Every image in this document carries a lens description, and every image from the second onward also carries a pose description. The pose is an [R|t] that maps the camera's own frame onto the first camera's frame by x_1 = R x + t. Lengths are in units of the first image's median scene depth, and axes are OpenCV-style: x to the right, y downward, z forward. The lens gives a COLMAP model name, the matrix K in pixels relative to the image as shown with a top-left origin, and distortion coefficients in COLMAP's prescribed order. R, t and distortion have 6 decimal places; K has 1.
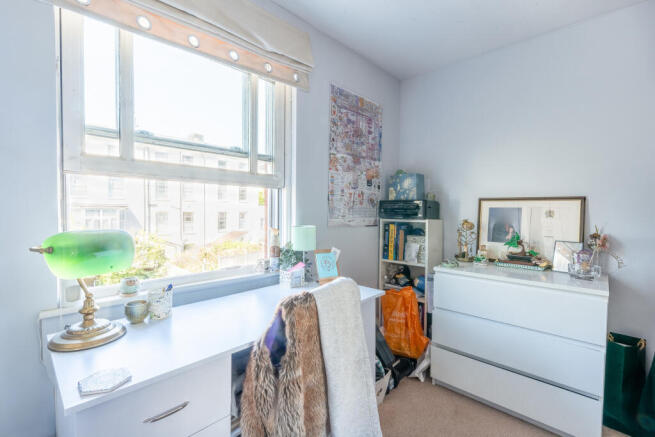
lens RADIAL K [[302.2, 0, 327.8], [0, 302.2, 219.5], [0, 0, 1]] dist [0.004990, 0.000722]
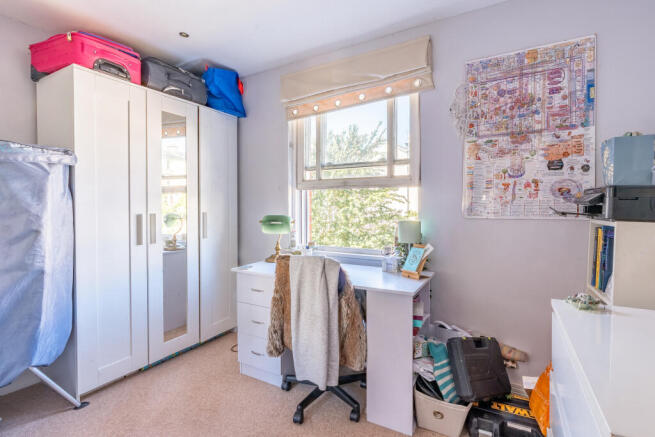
lens RADIAL K [[302.2, 0, 328.1], [0, 302.2, 215.6], [0, 0, 1]] dist [0.004990, 0.000722]
pose [[0.223278, 0.016168, -0.974621, 0.731870], [-0.037187, 0.999276, 0.008058, 0.005269], [0.974045, 0.034444, 0.223718, 0.382643]]
